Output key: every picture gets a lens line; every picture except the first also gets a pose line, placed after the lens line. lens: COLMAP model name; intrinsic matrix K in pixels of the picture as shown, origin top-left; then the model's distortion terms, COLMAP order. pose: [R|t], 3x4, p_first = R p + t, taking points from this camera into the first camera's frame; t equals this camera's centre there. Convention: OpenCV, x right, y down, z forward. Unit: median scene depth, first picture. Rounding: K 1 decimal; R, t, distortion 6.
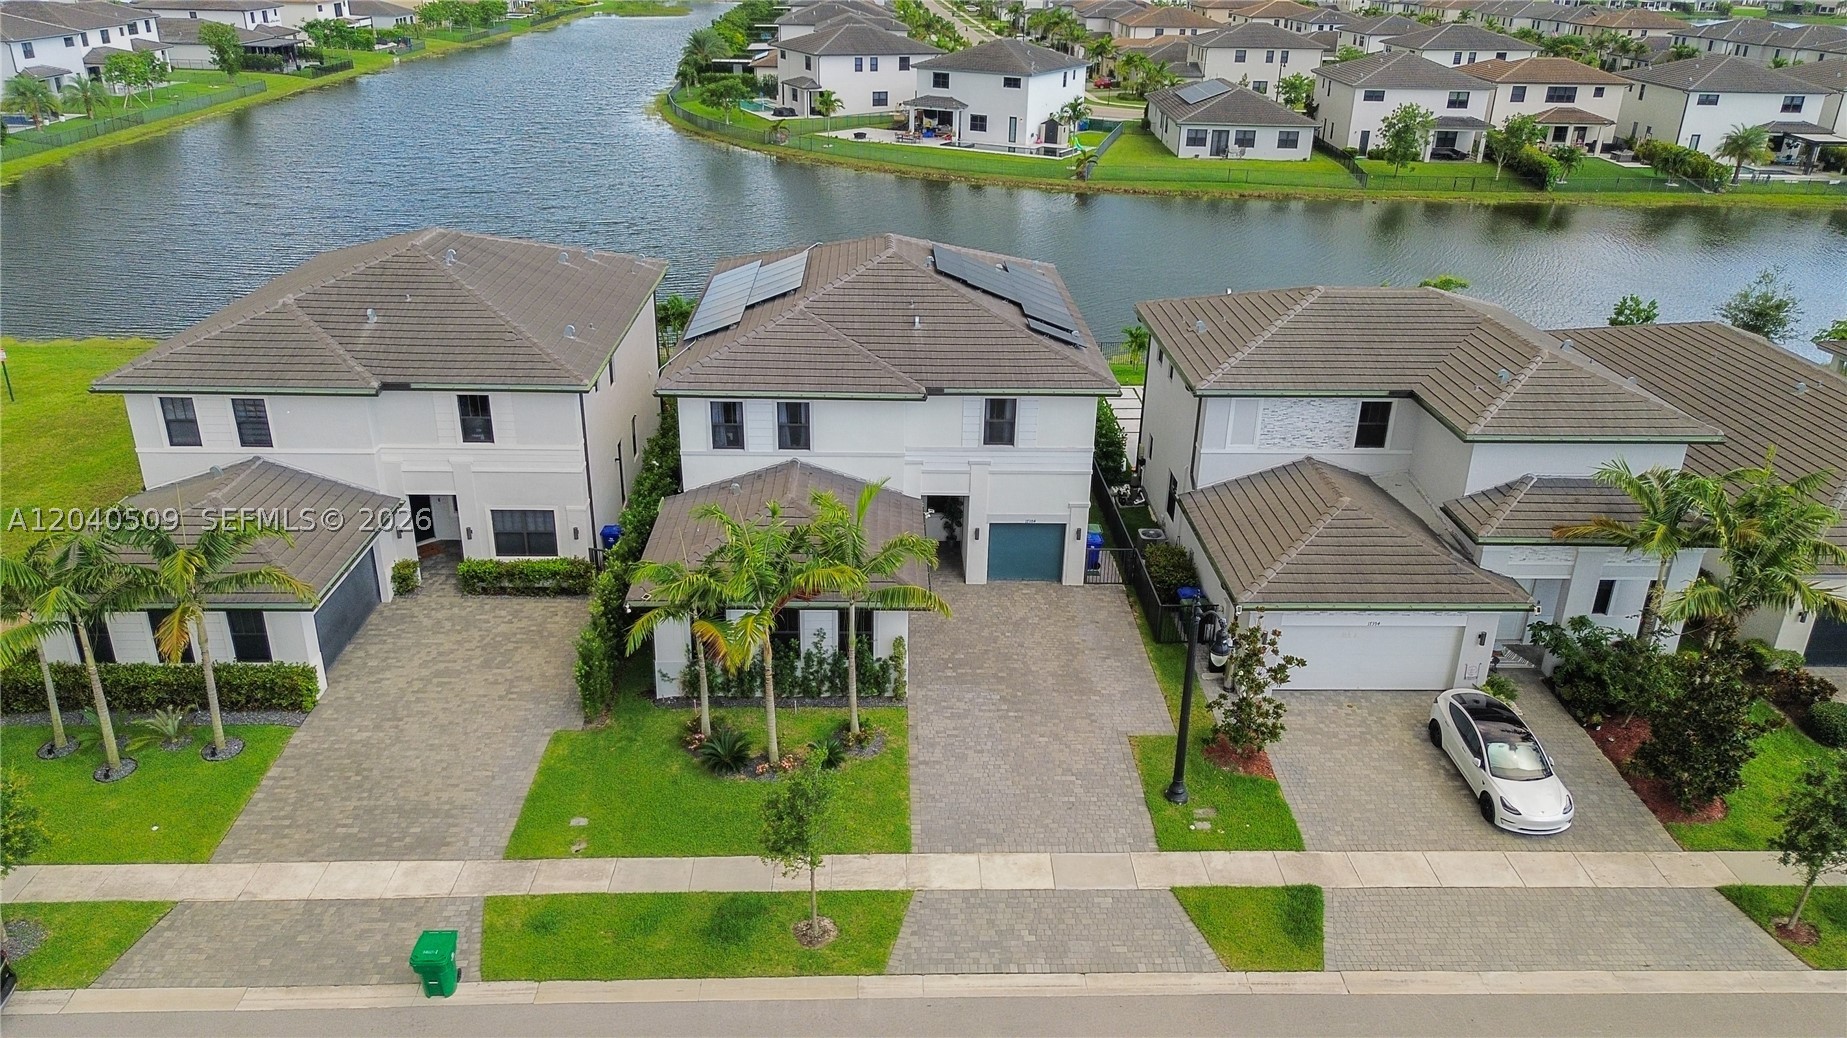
lens RADIAL K [[1323.5, 0, 927.0], [0, 1323.5, 522.1], [0, 0, 1]] dist [0.050006, -0.003365]
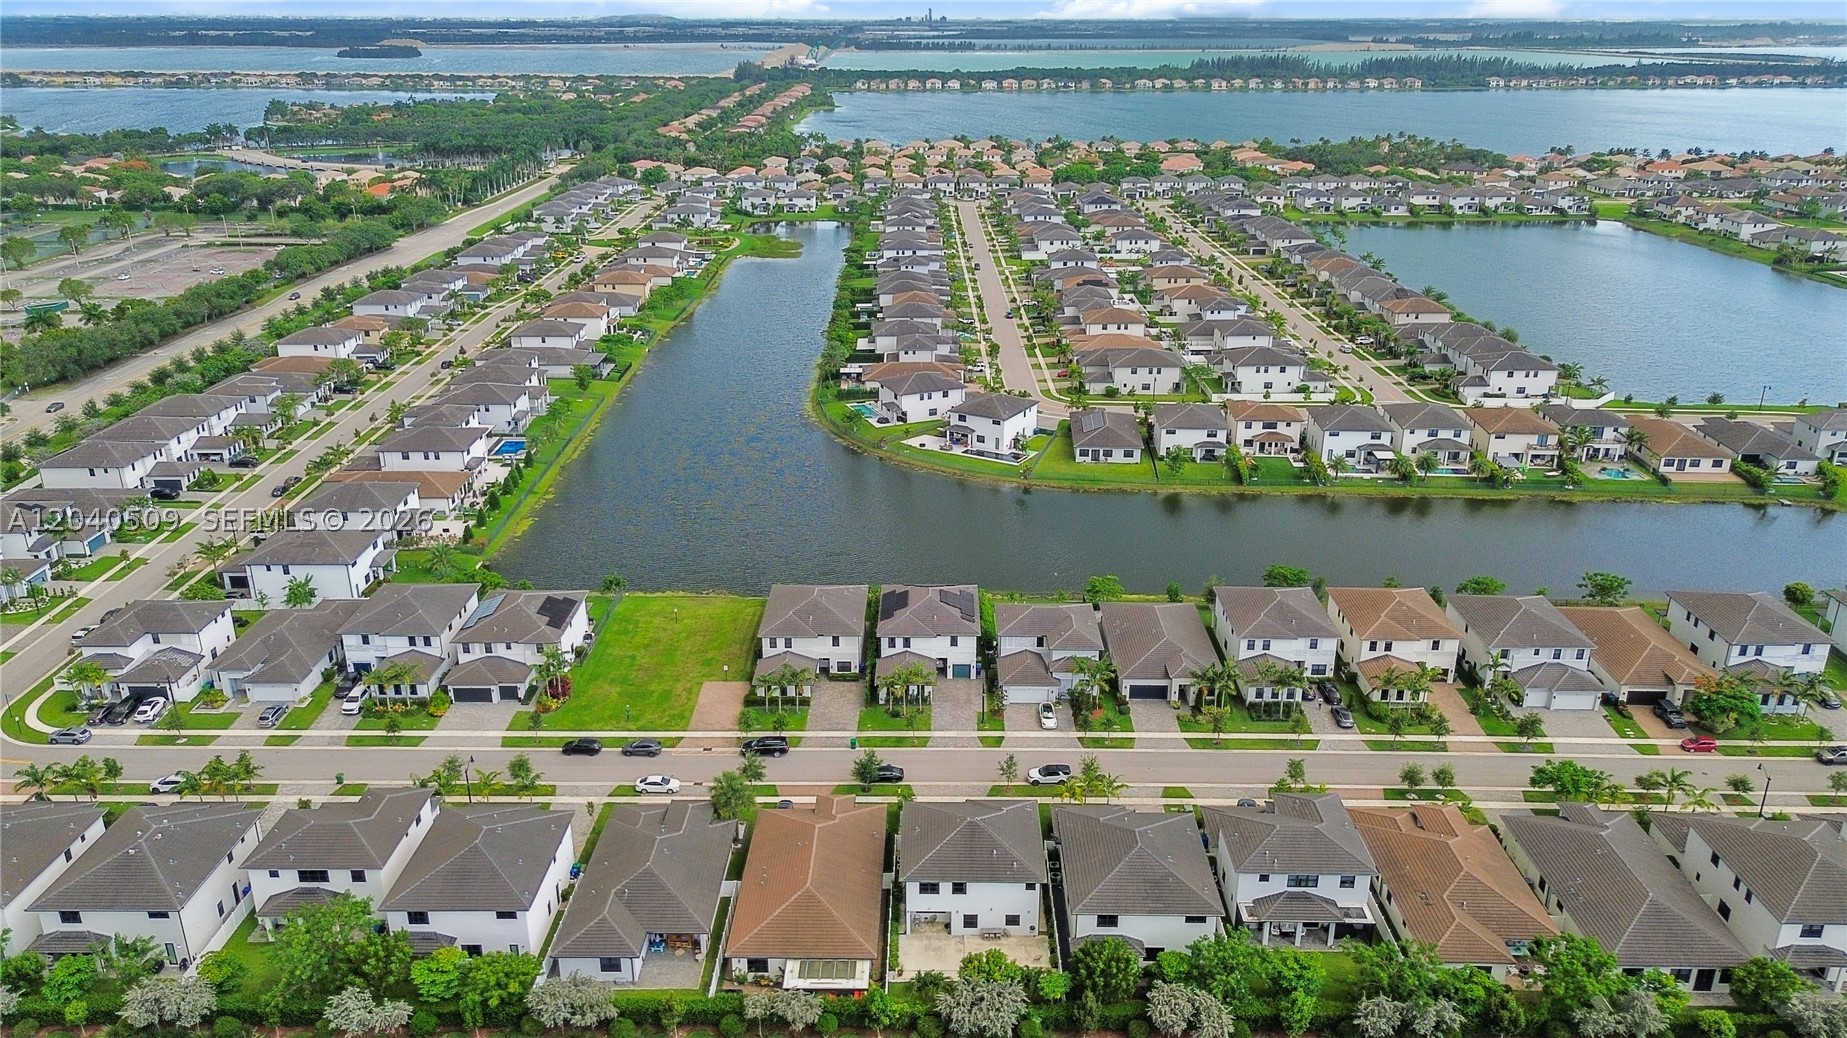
lens RADIAL K [[1323.5, 0, 919.7], [0, 1323.5, 513.7], [0, 0, 1]] dist [0.050006, -0.003365]
pose [[0.998613, -0.002296, -0.052593, 0.170042], [-0.000530, 0.998559, -0.053657, -0.258765], [0.052641, 0.053610, 0.997173, -3.327314]]
